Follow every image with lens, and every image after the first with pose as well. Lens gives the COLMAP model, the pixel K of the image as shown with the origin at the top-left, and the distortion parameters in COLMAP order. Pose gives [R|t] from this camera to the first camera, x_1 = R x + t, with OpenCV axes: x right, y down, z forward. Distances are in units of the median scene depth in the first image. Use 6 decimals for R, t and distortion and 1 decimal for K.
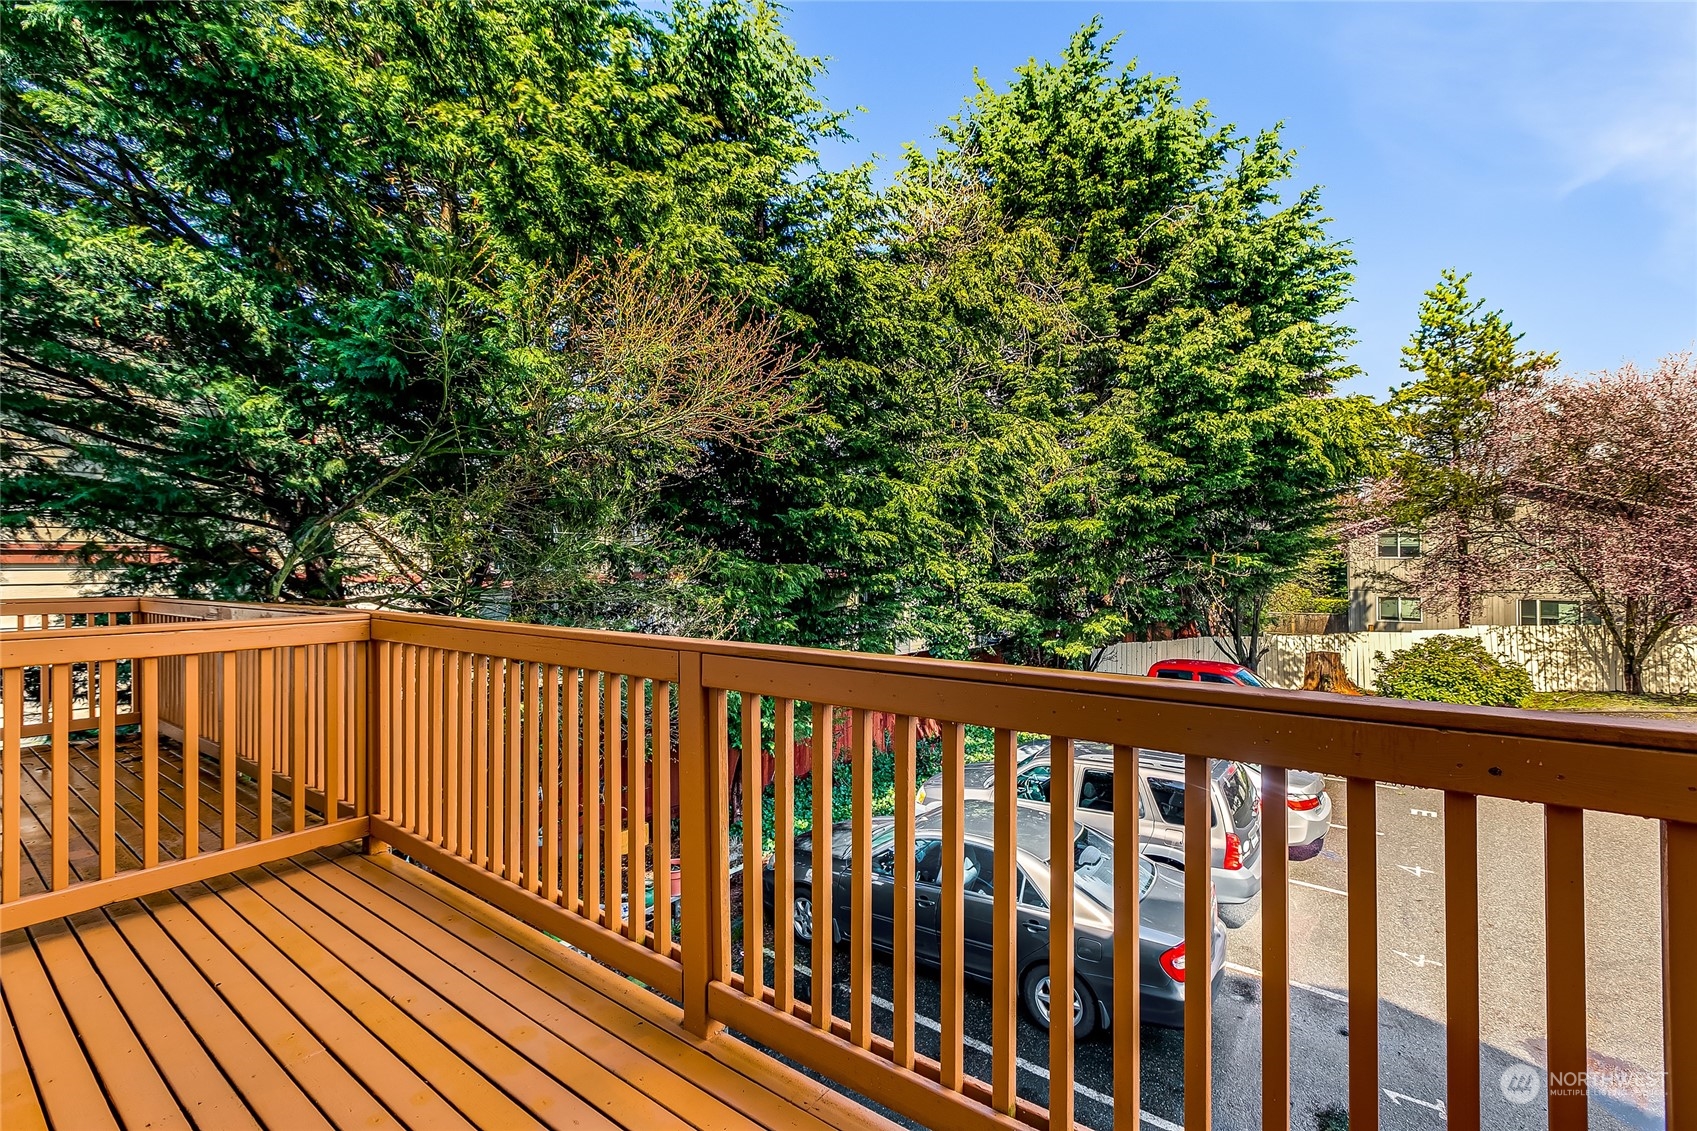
lens RADIAL K [[741.9, 0, 852.6], [0, 741.9, 562.3], [0, 0, 1]] dist [-0.002279, -0.000195]
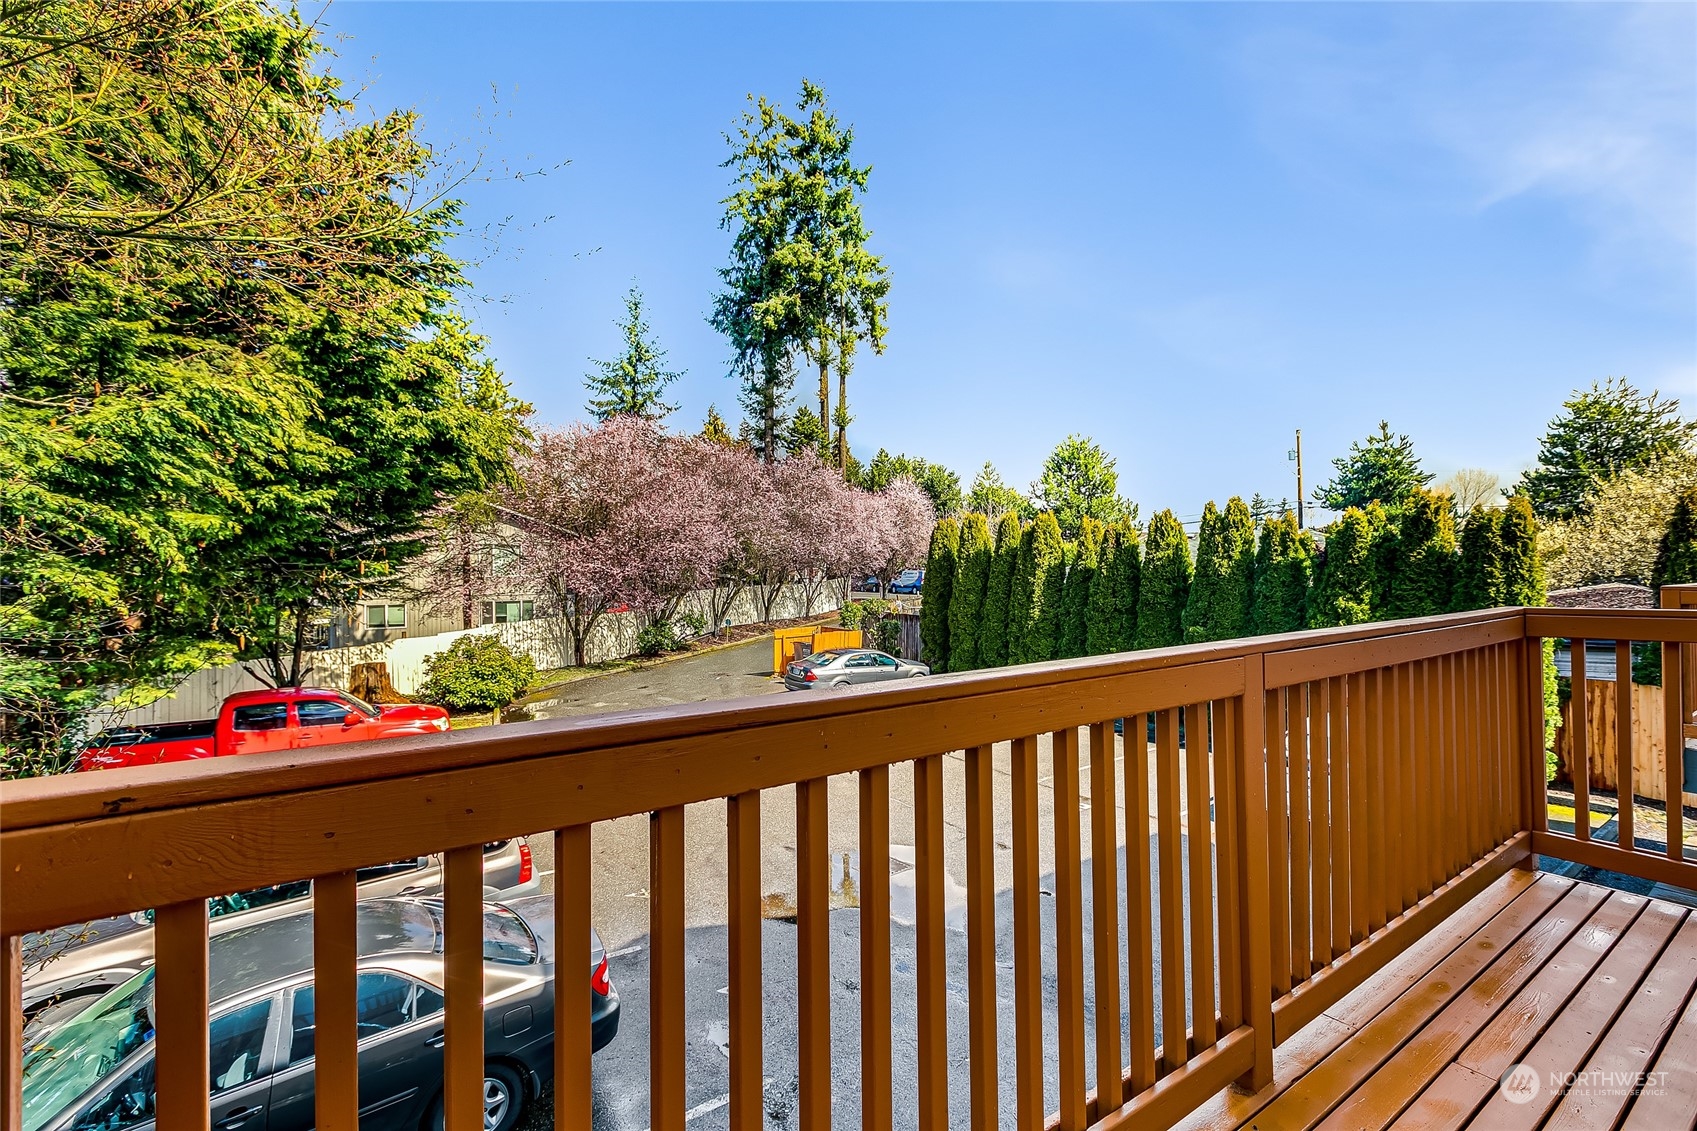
lens RADIAL K [[741.9, 0, 852.5], [0, 741.9, 566.3], [0, 0, 1]] dist [-0.002279, -0.000195]
pose [[0.332935, -0.002027, 0.942948, -0.084343], [0.009984, 0.999949, -0.001375, 0.001485], [-0.942897, 0.009872, 0.332938, 0.084198]]
